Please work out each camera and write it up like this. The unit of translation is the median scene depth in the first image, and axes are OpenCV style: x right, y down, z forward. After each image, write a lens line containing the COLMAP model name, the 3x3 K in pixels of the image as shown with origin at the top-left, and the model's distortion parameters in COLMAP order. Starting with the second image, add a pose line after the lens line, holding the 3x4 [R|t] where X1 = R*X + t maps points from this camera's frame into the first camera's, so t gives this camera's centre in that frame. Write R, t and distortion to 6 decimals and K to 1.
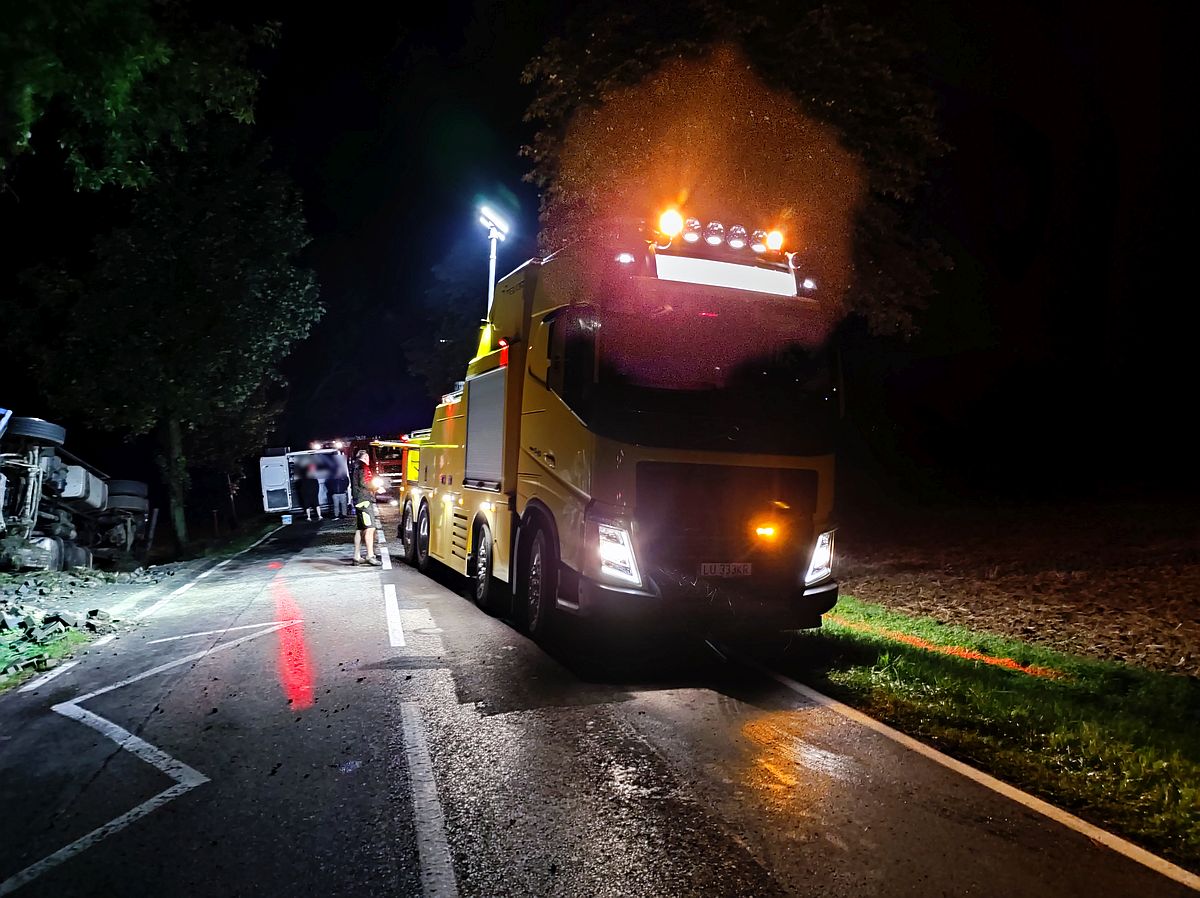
lens RADIAL K [[898.7, 0, 606.5], [0, 898.7, 450.9], [0, 0, 1]] dist [0.067485, -0.063941]
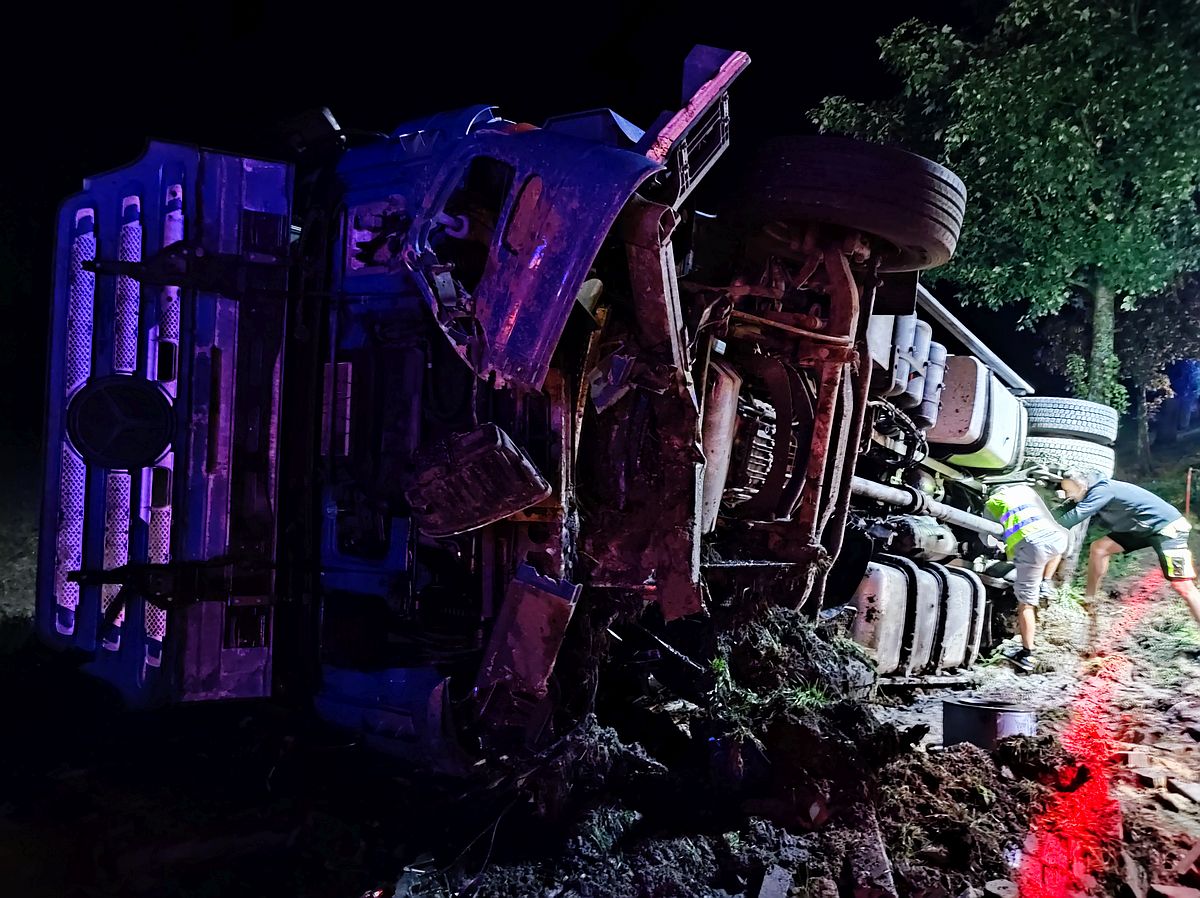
lens RADIAL K [[898.7, 0, 606.5], [0, 898.7, 450.9], [0, 0, 1]] dist [0.067485, -0.063941]
pose [[0.650245, 0.104732, -0.752471, -0.253238], [-0.030006, 0.993220, 0.112311, 0.011370], [0.759132, -0.050451, 0.648979, 0.416584]]
